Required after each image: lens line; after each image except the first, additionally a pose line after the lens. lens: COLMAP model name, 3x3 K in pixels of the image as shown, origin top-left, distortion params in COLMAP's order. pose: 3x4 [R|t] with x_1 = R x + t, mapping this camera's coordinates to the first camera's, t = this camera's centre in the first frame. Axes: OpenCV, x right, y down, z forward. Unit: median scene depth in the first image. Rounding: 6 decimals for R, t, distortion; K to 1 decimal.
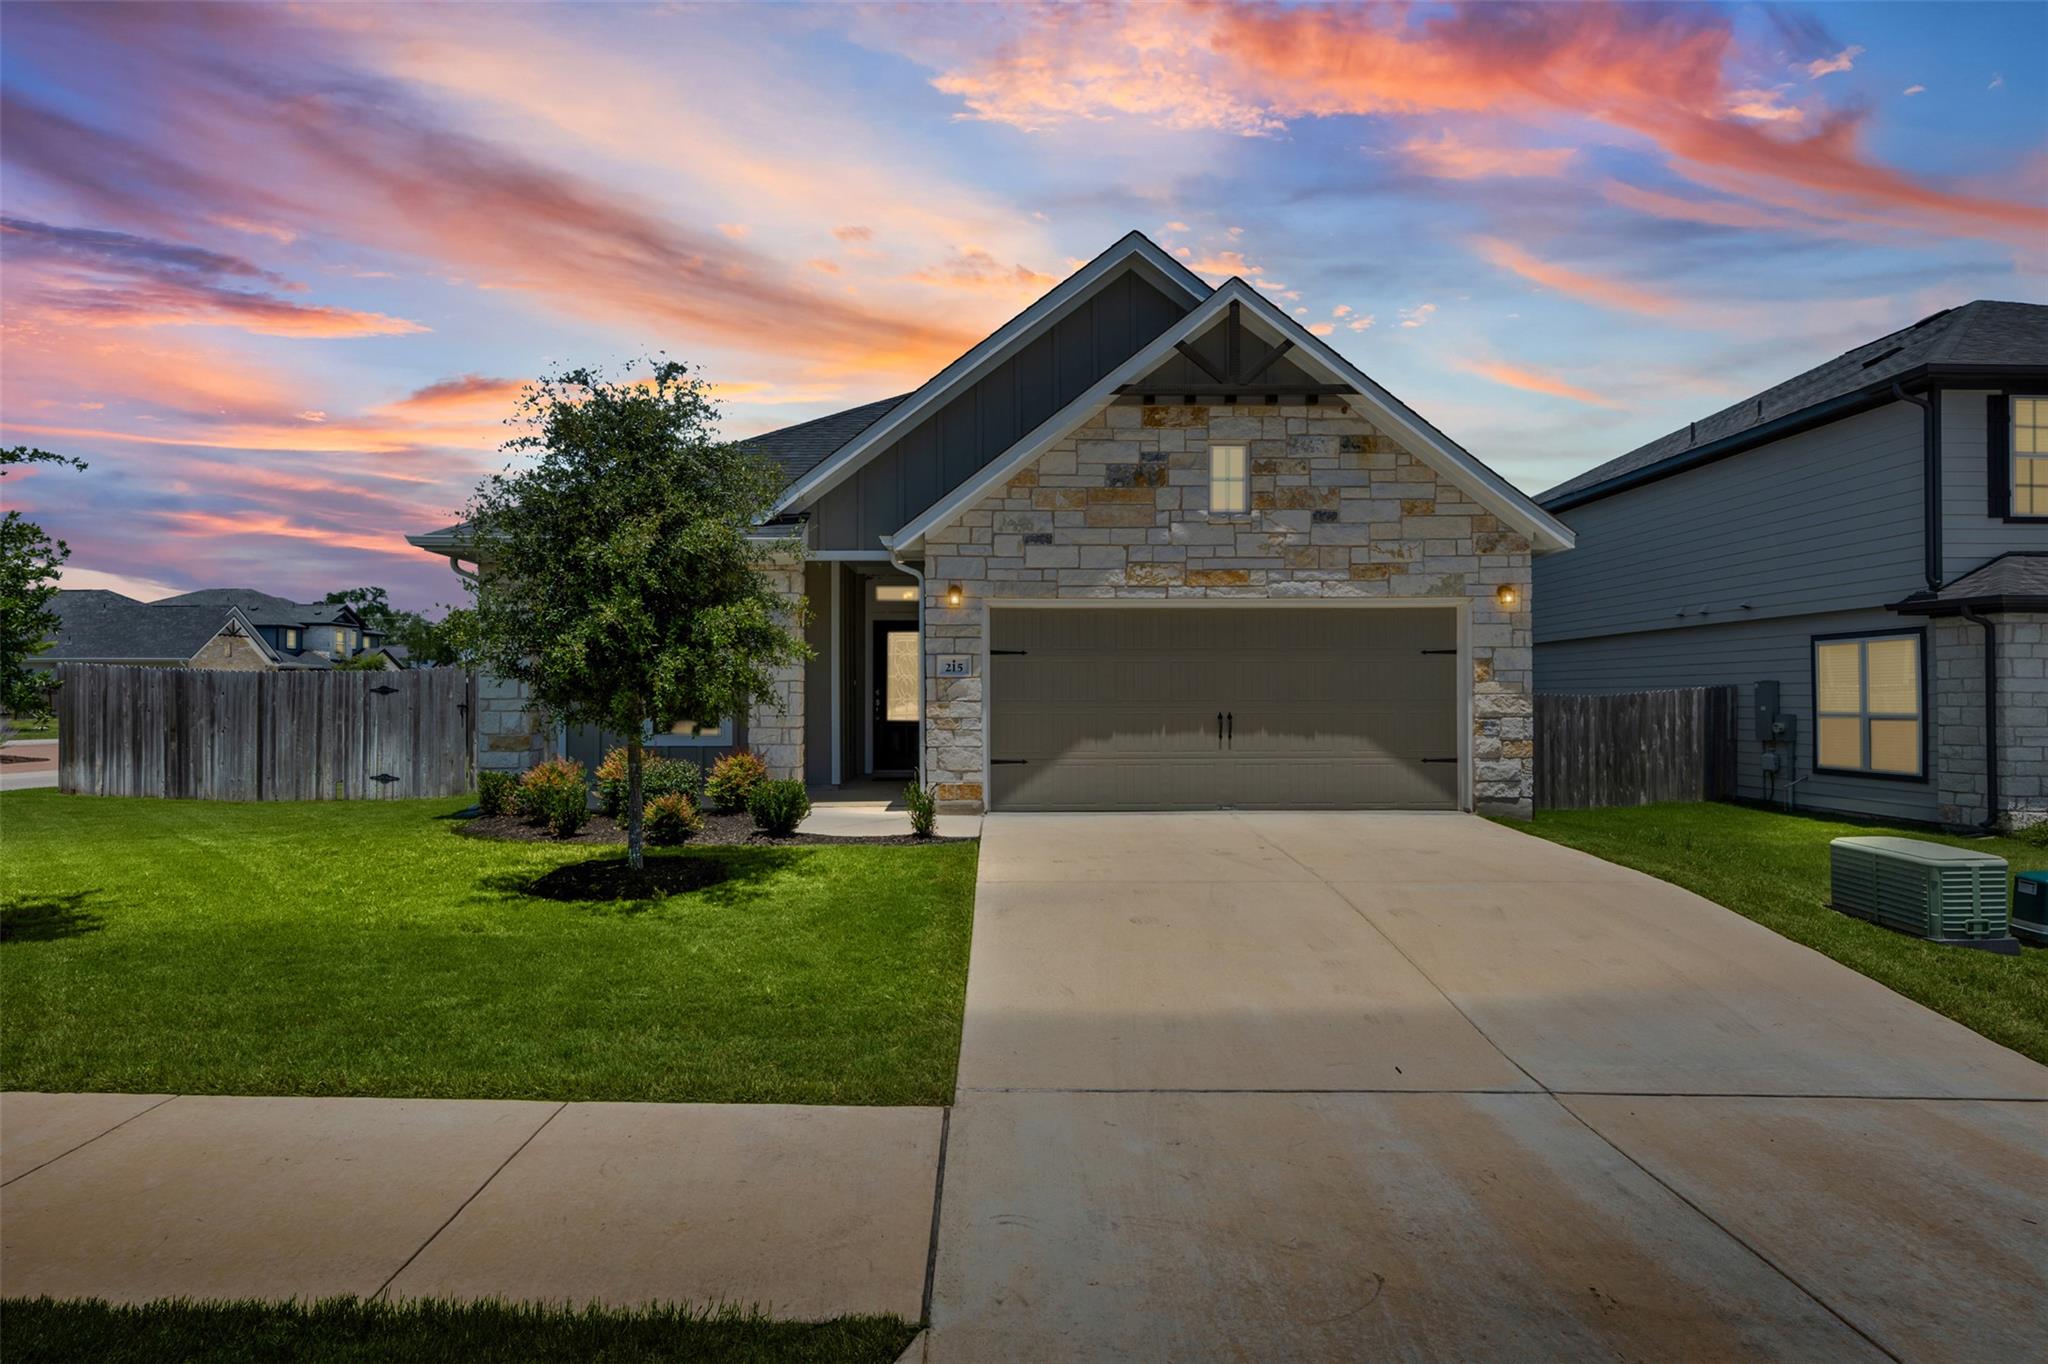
lens RADIAL K [[1110.8, 0, 1022.8], [0, 1110.8, 696.1], [0, 0, 1]] dist [0.003589, -0.001262]
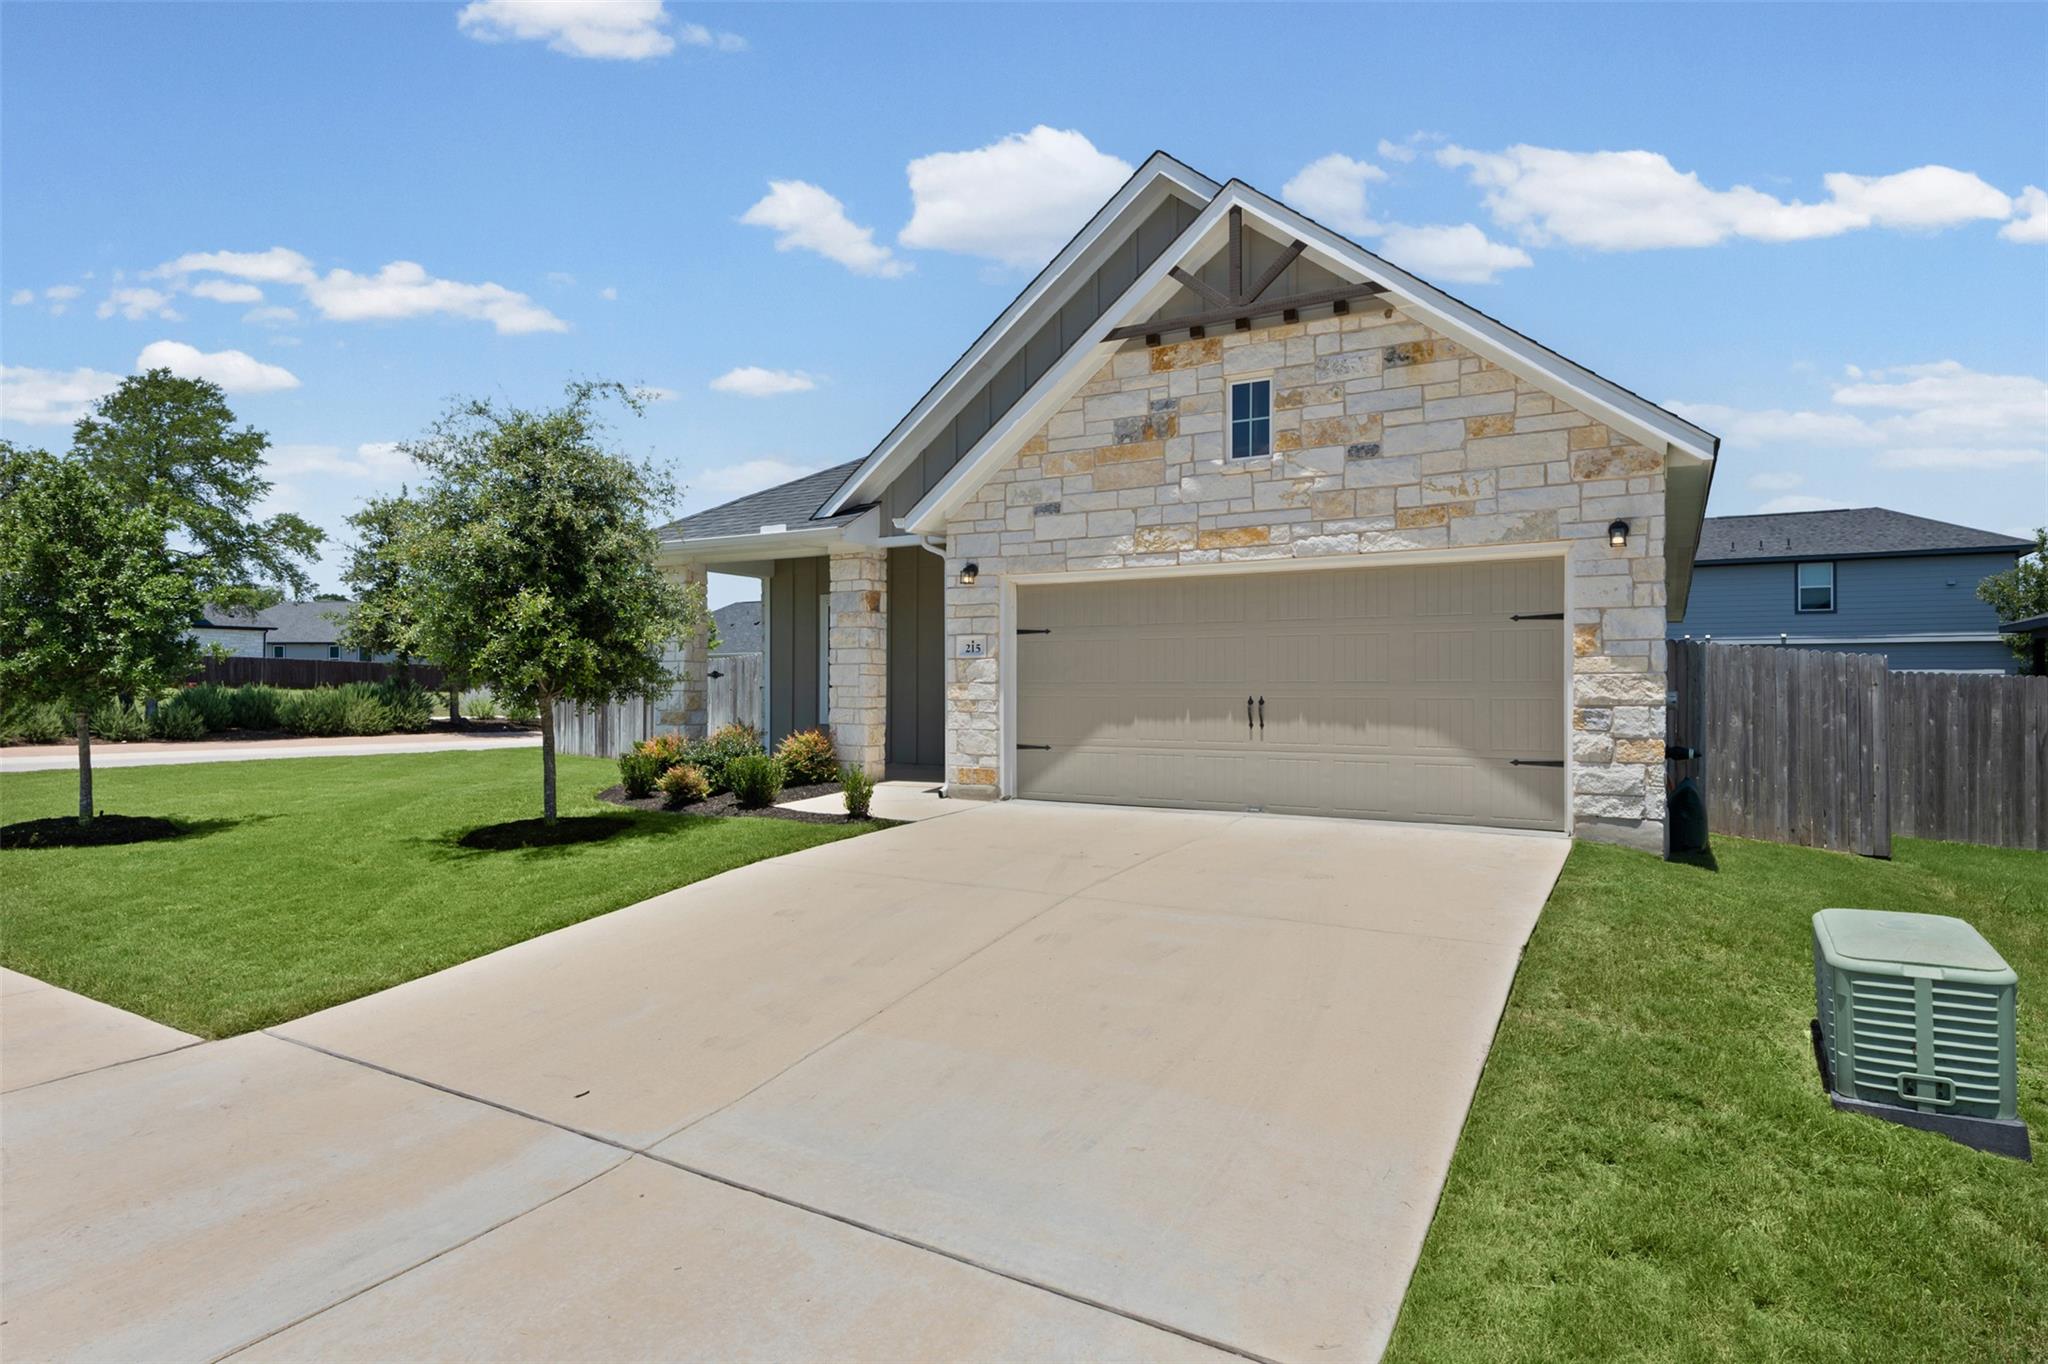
lens RADIAL K [[1115.0, 0, 1025.0], [0, 1115.0, 692.5], [0, 0, 1]] dist [0.003125, -0.001223]
pose [[0.853892, 0.004838, -0.520428, 0.482724], [0.000098, 0.999955, 0.009457, 0.003820], [0.520451, -0.008127, 0.853853, 0.188255]]
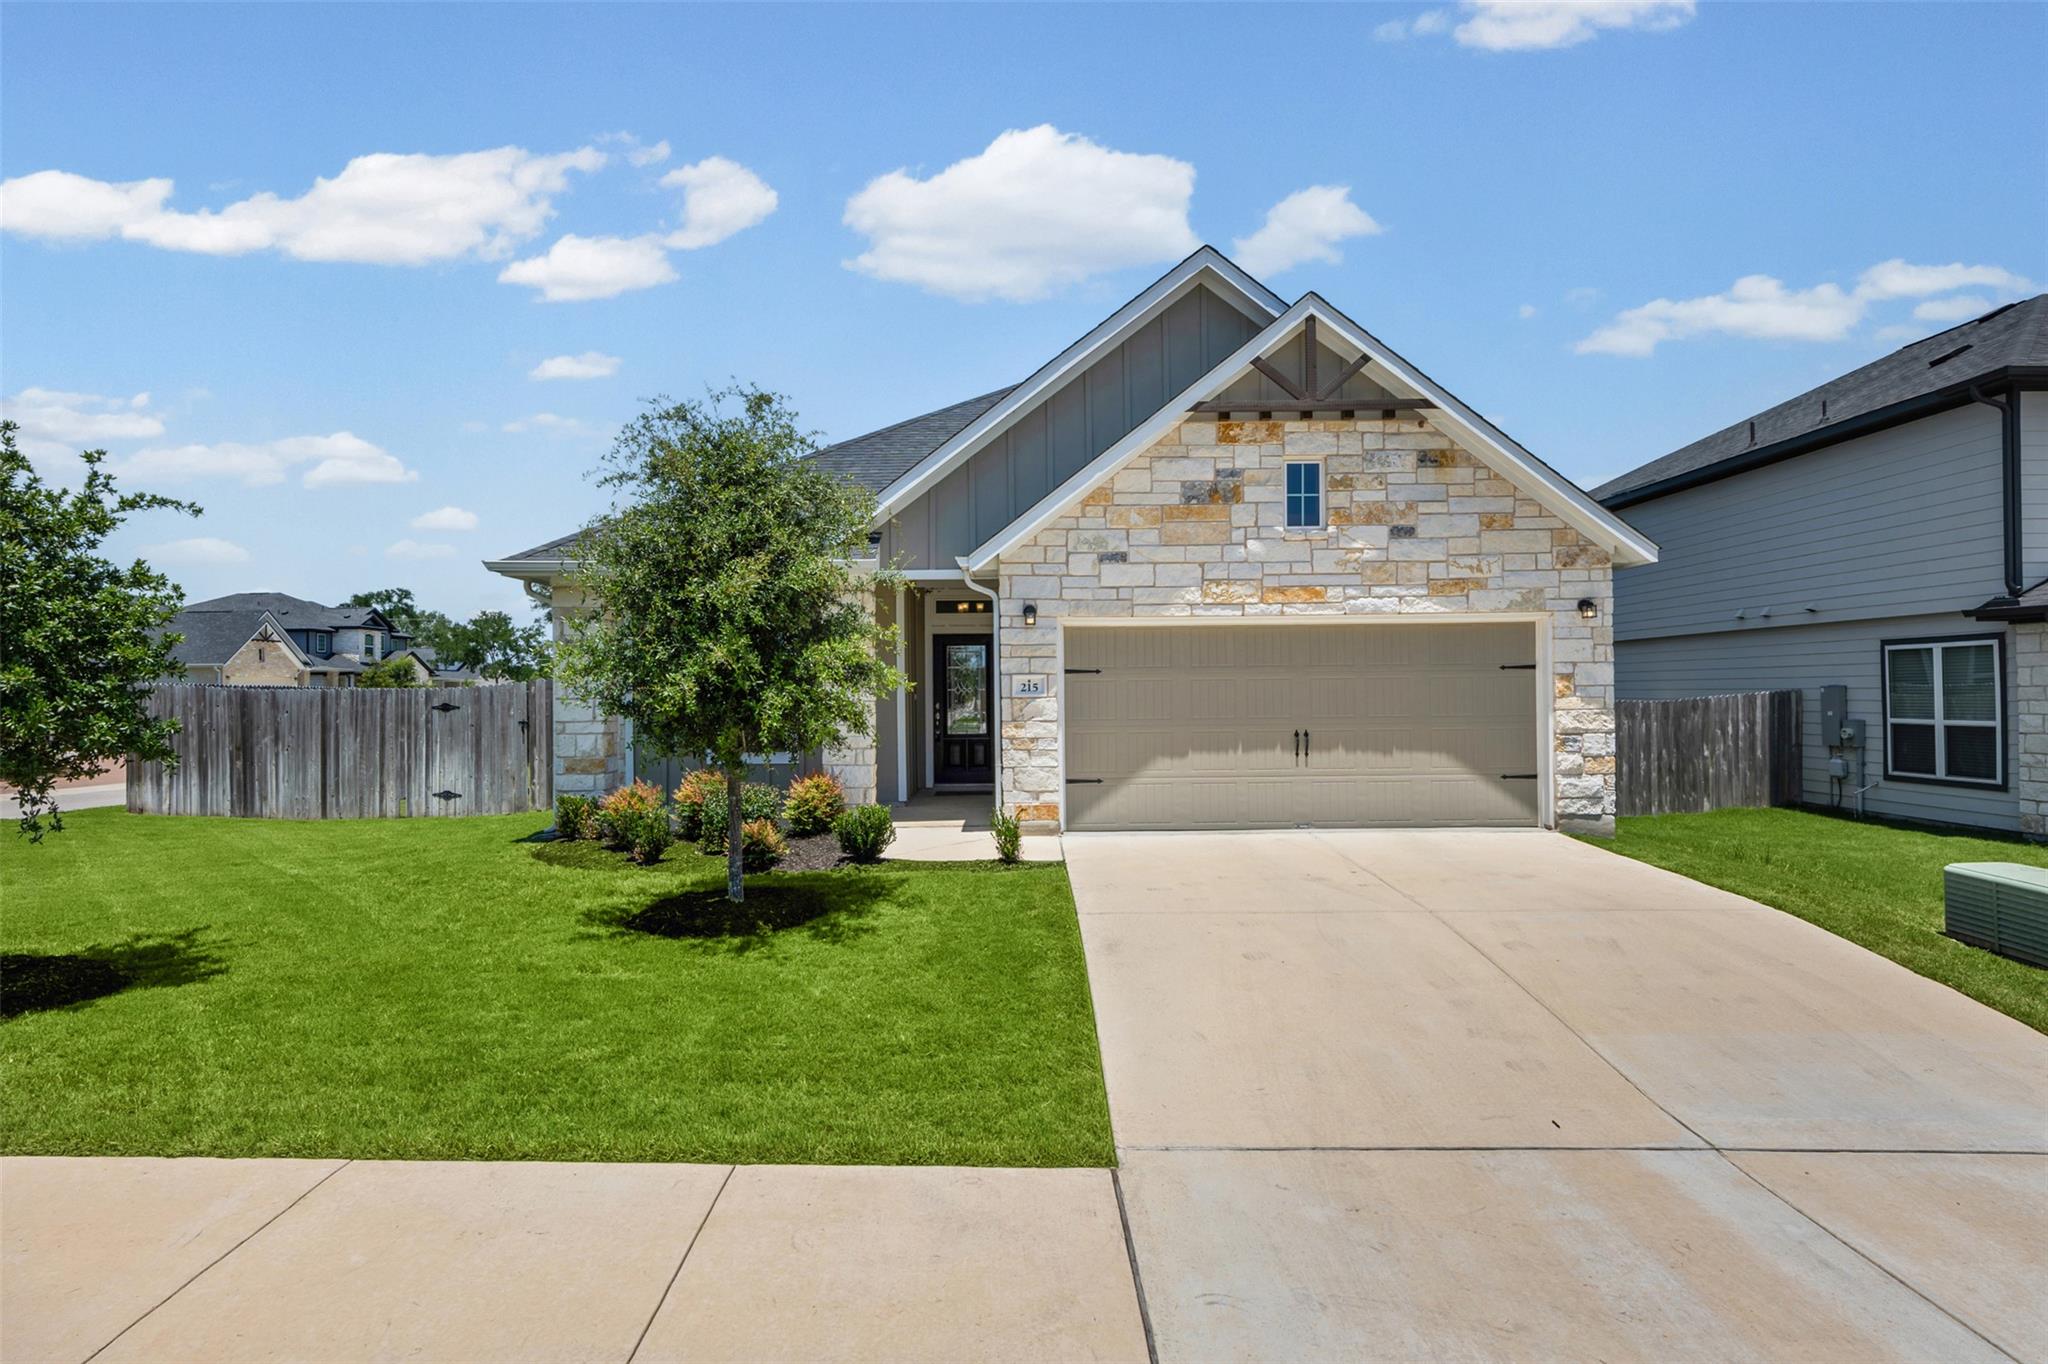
lens RADIAL K [[1115.0, 0, 1025.0], [0, 1115.0, 692.5], [0, 0, 1]] dist [0.003125, -0.001223]
pose [[0.999866, -0.008001, -0.014314, -0.051276], [0.008037, 0.999965, 0.002459, -0.023498], [0.014294, -0.002573, 0.999895, 0.000760]]
